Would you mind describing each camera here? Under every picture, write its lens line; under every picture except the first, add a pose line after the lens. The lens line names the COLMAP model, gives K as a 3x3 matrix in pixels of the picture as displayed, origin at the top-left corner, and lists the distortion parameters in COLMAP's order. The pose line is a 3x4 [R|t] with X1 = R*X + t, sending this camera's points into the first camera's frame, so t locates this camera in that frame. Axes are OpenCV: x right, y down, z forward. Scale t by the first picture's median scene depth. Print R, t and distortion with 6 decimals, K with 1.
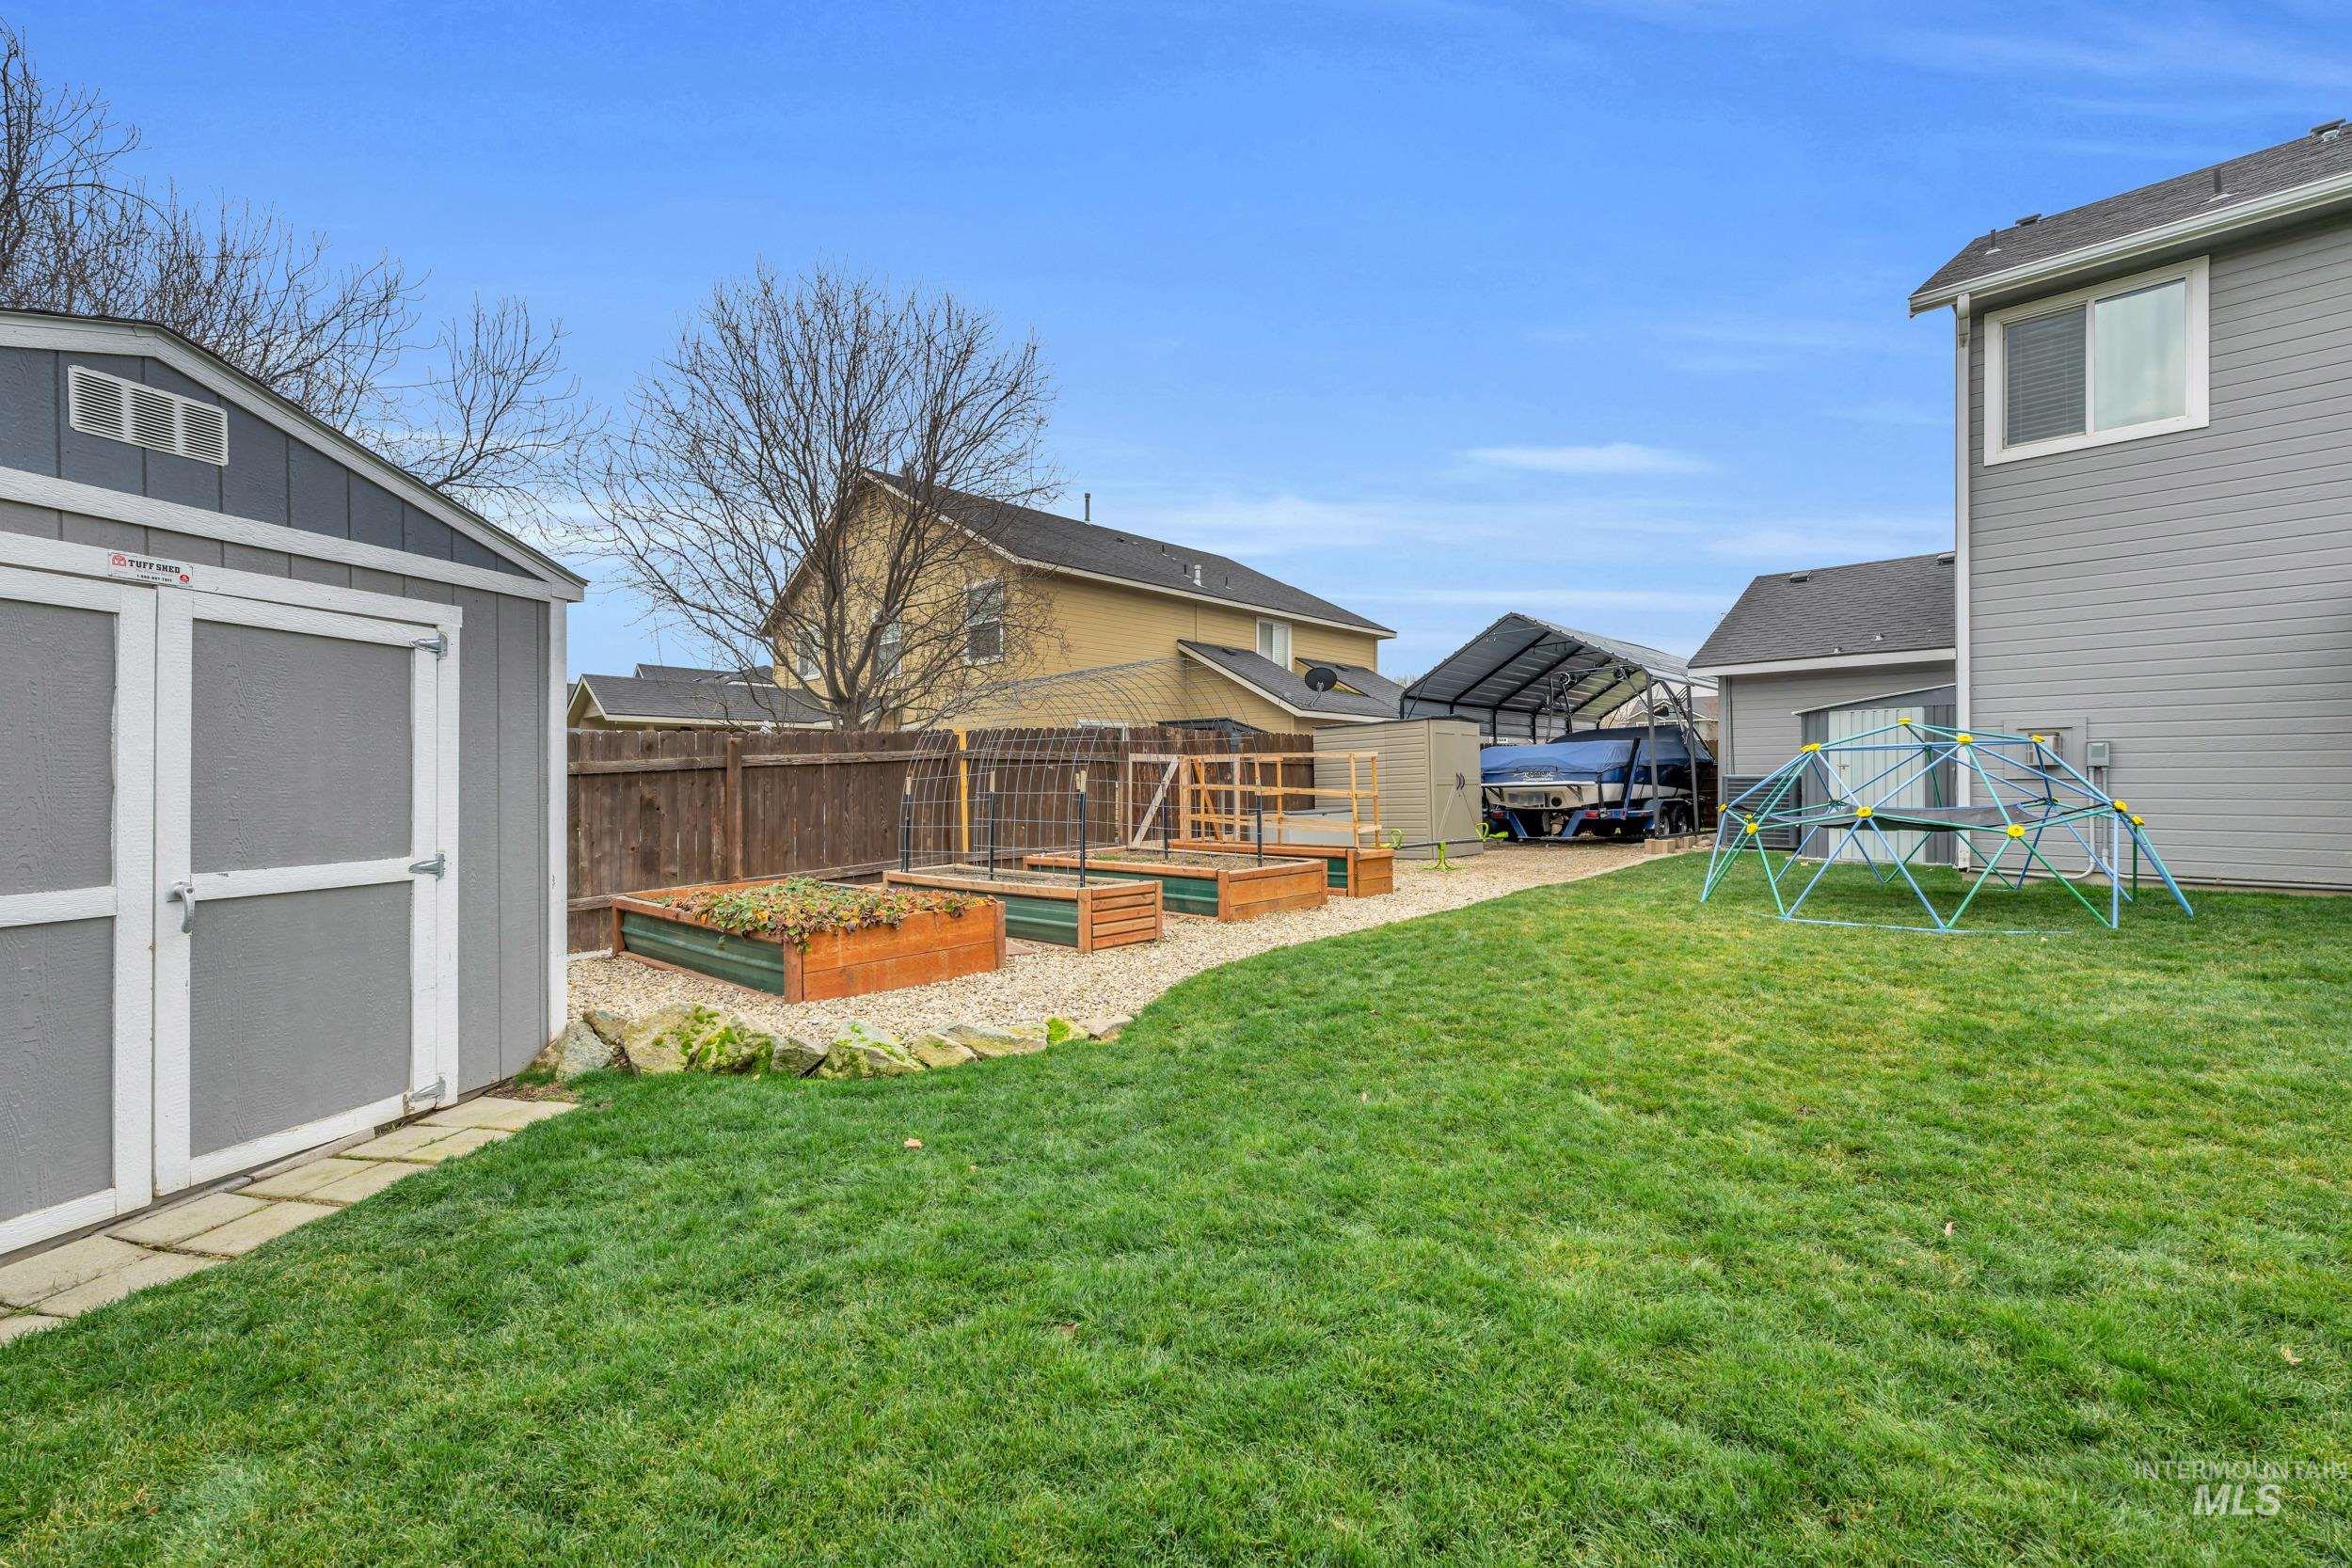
lens RADIAL K [[950.2, 0, 1187.4], [0, 950.2, 791.3], [0, 0, 1]] dist [-0.002328, -0.000223]
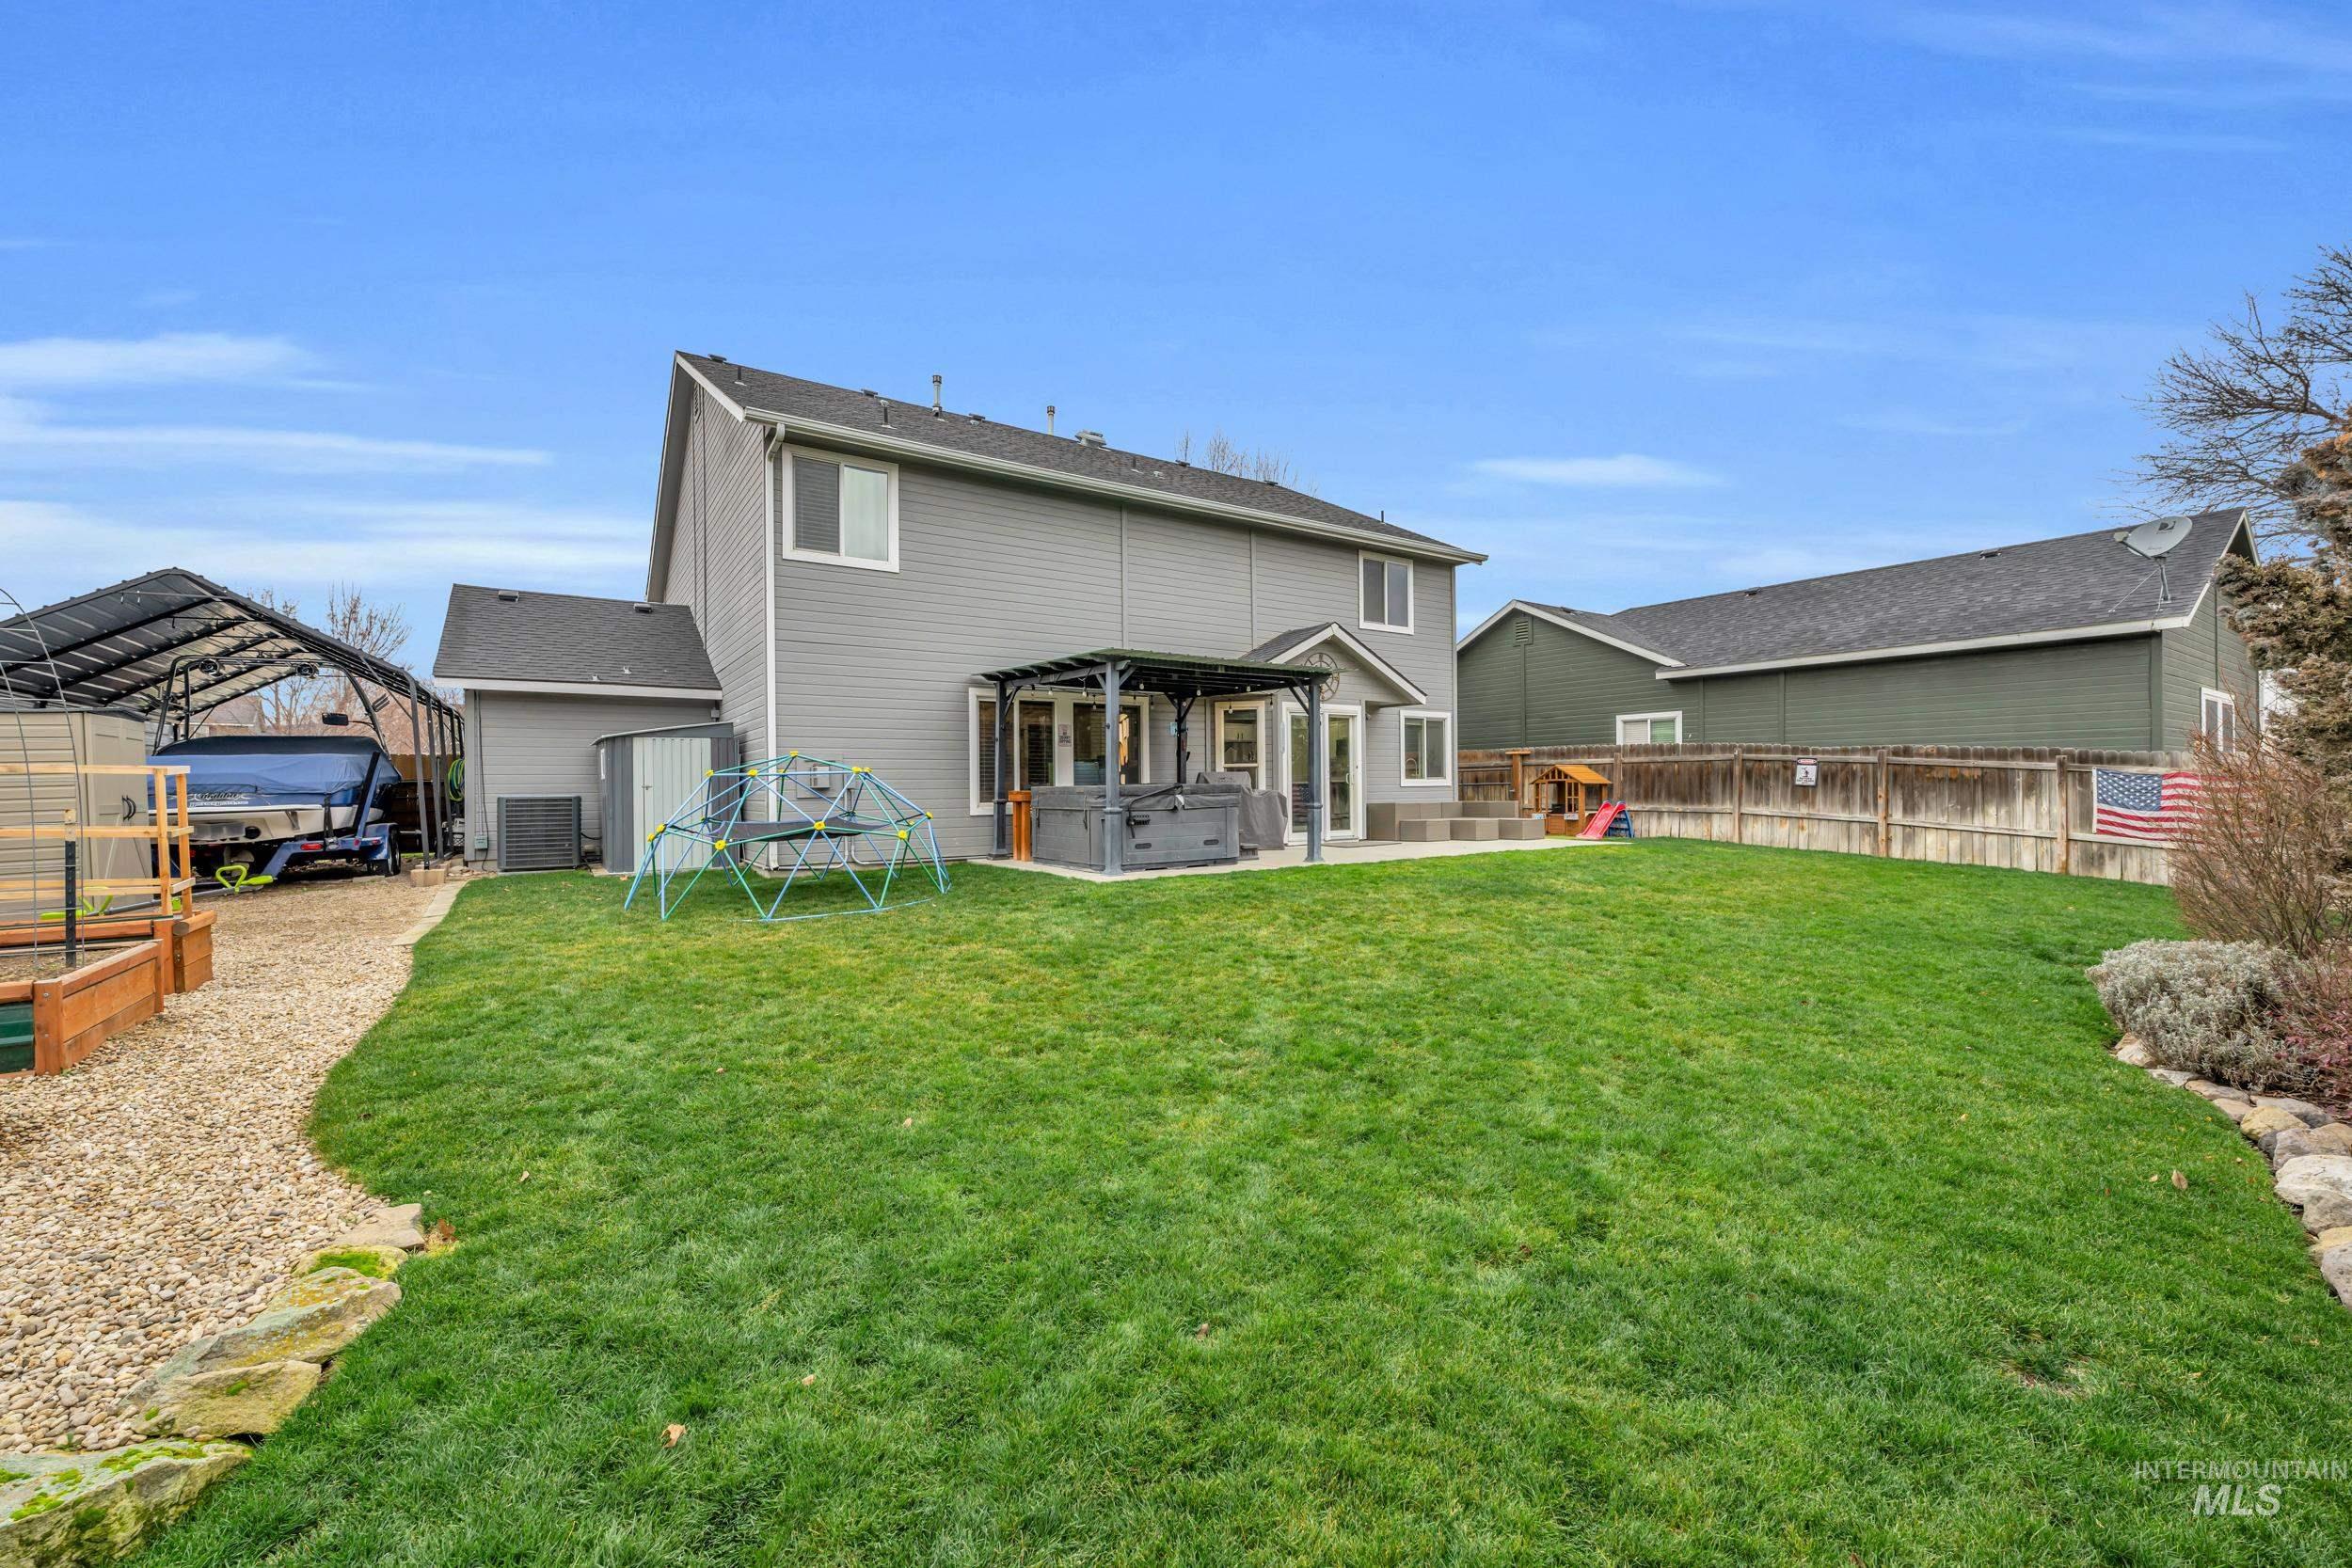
lens RADIAL K [[935.5, 0, 1158.6], [0, 935.5, 795.5], [0, 0, 1]] dist [0.003937, 0.000110]
pose [[0.209174, -0.010336, 0.977824, -0.274261], [0.021487, 0.999751, 0.005971, -0.010407], [-0.977642, 0.019761, 0.209344, 0.194890]]
